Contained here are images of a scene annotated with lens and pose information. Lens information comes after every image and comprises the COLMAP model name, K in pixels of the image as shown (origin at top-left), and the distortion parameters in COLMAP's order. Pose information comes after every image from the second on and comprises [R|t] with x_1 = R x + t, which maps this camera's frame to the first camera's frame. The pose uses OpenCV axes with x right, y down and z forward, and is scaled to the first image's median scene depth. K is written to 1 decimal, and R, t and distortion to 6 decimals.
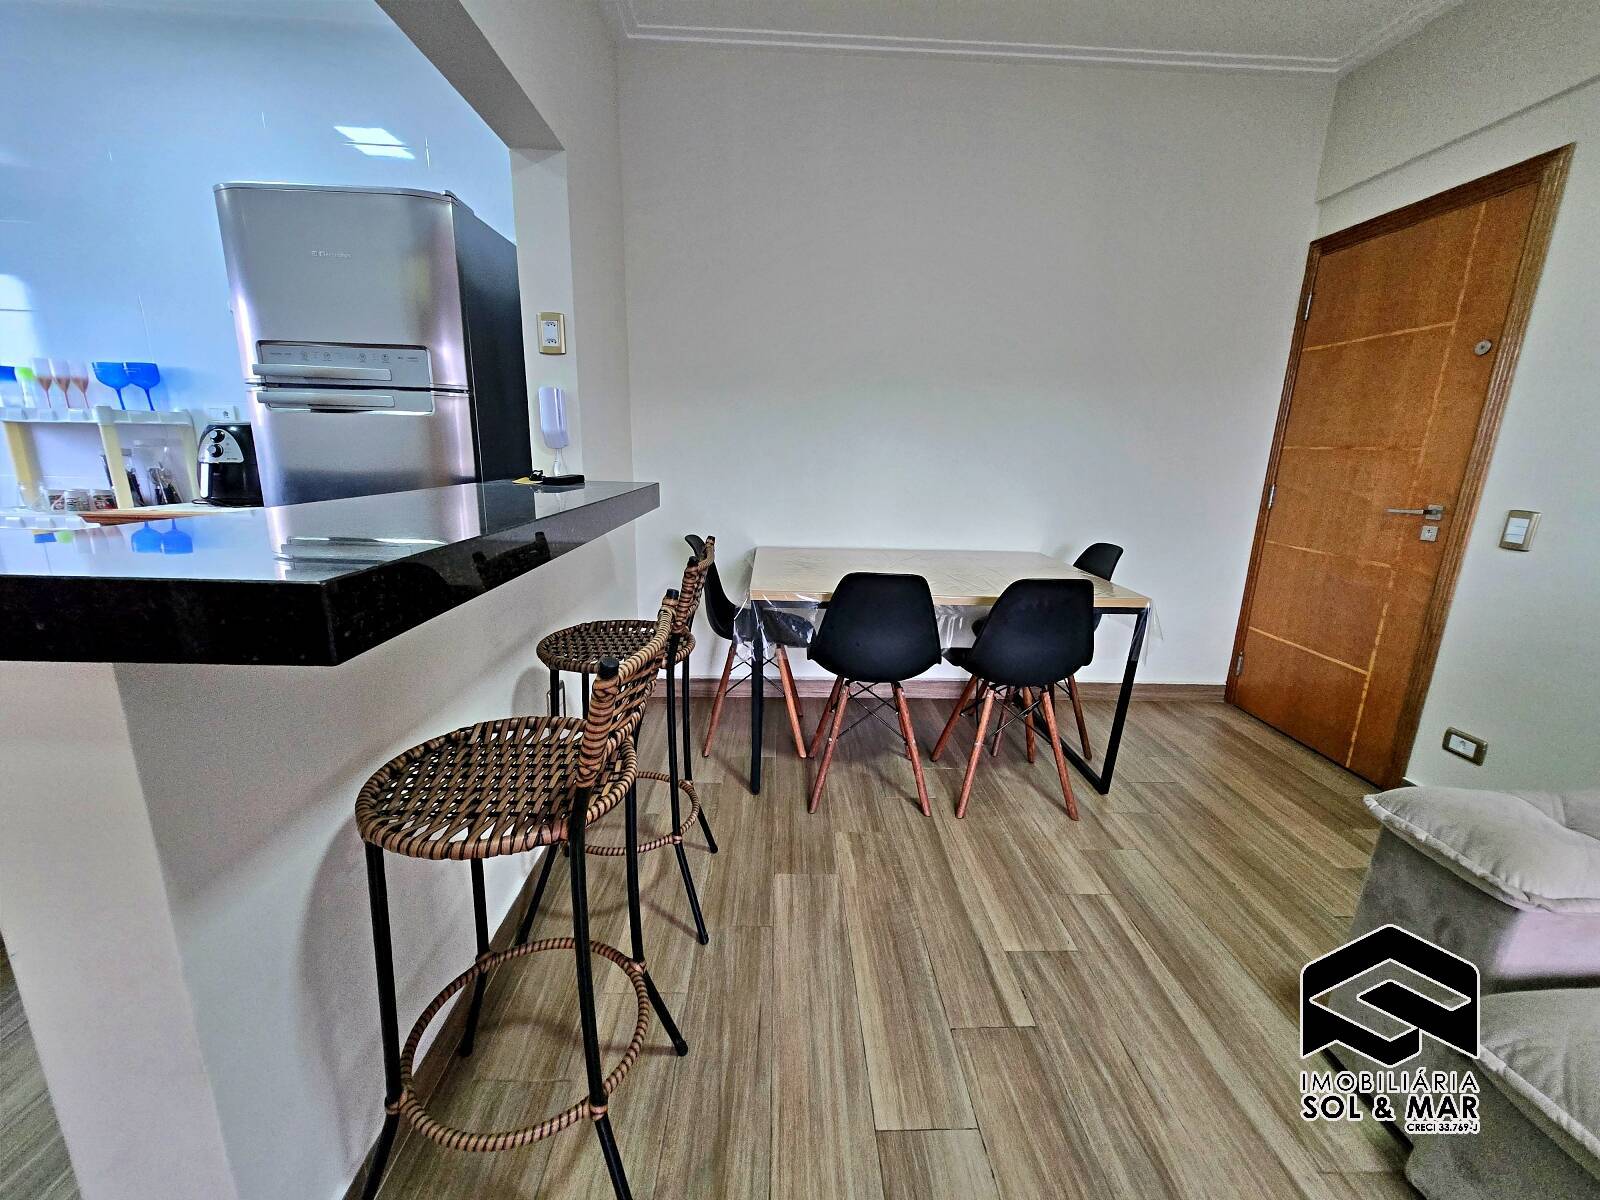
lens RADIAL K [[630.6, 0, 803.7], [0, 630.6, 591.7], [0, 0, 1]] dist [0.002459, 0.000386]
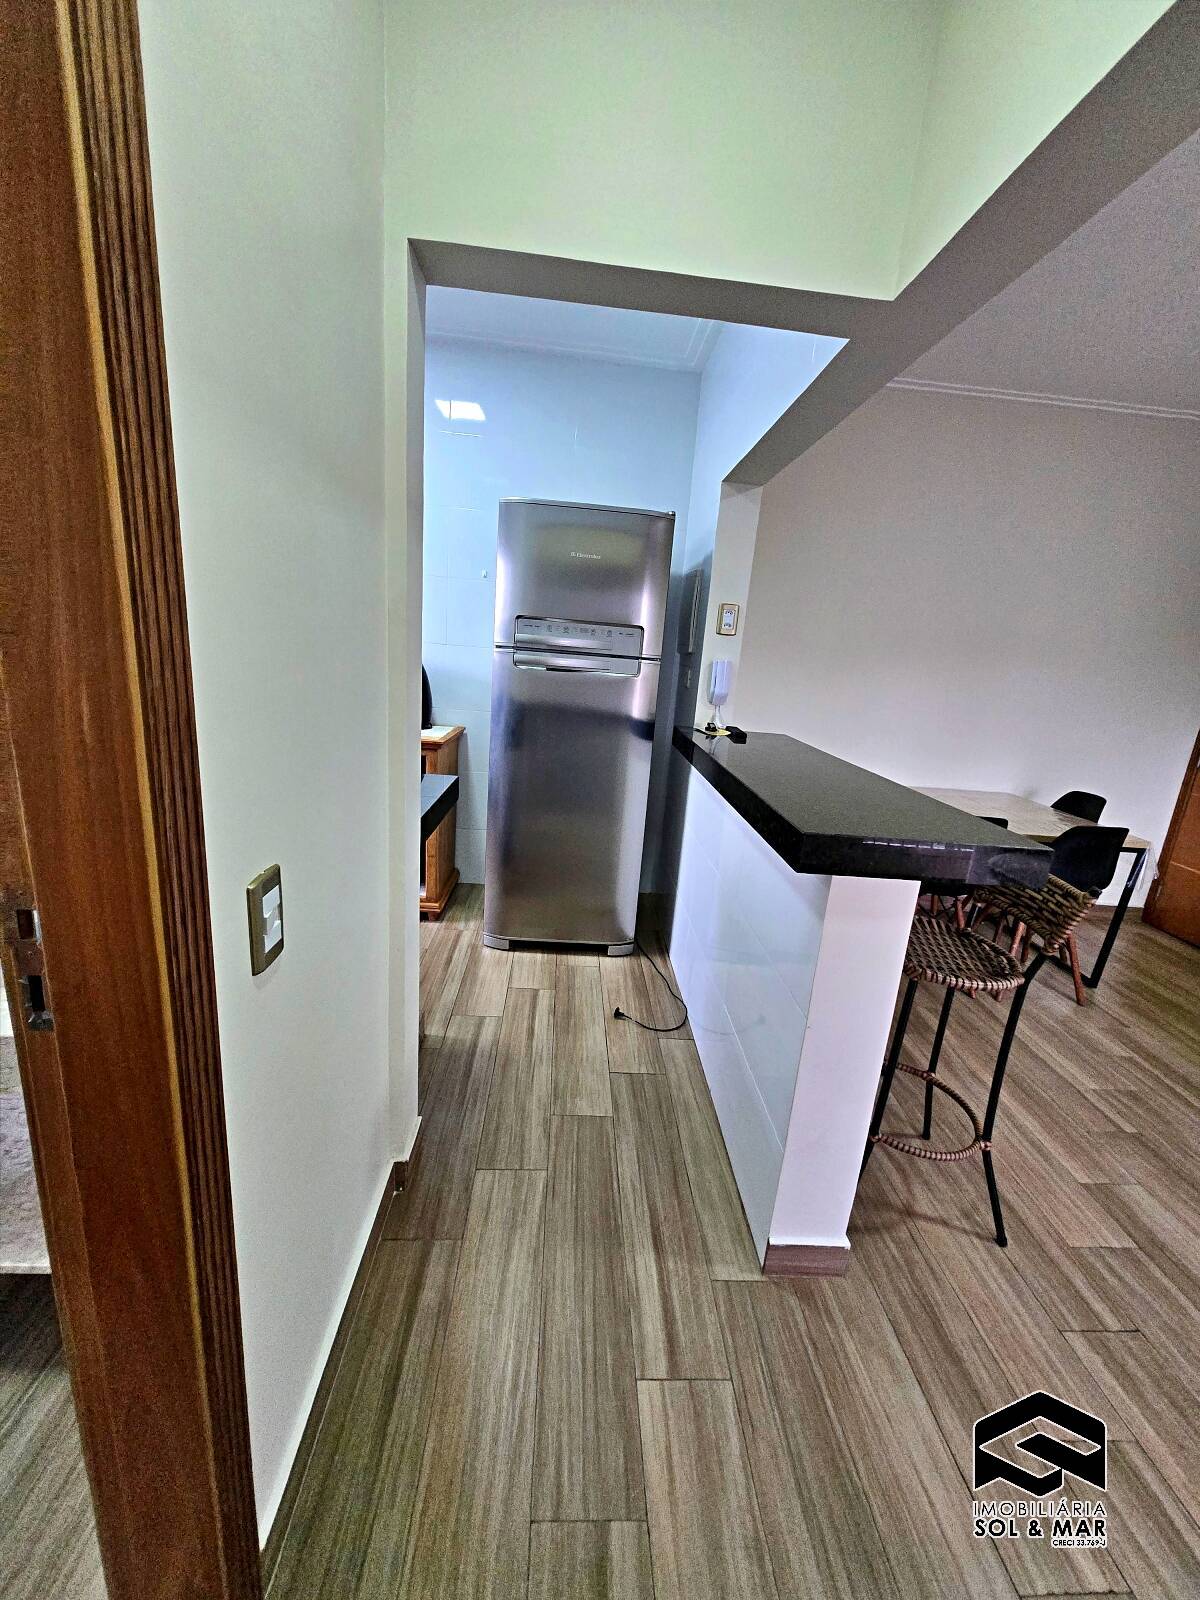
lens RADIAL K [[630.6, 0, 608.4], [0, 630.6, 805.4], [0, 0, 1]] dist [0.002459, 0.000386]
pose [[0.998328, 0.046750, 0.033998, -0.630674], [-0.047431, 0.998684, 0.019484, -0.036469], [-0.033042, -0.021064, 0.999232, -0.282106]]
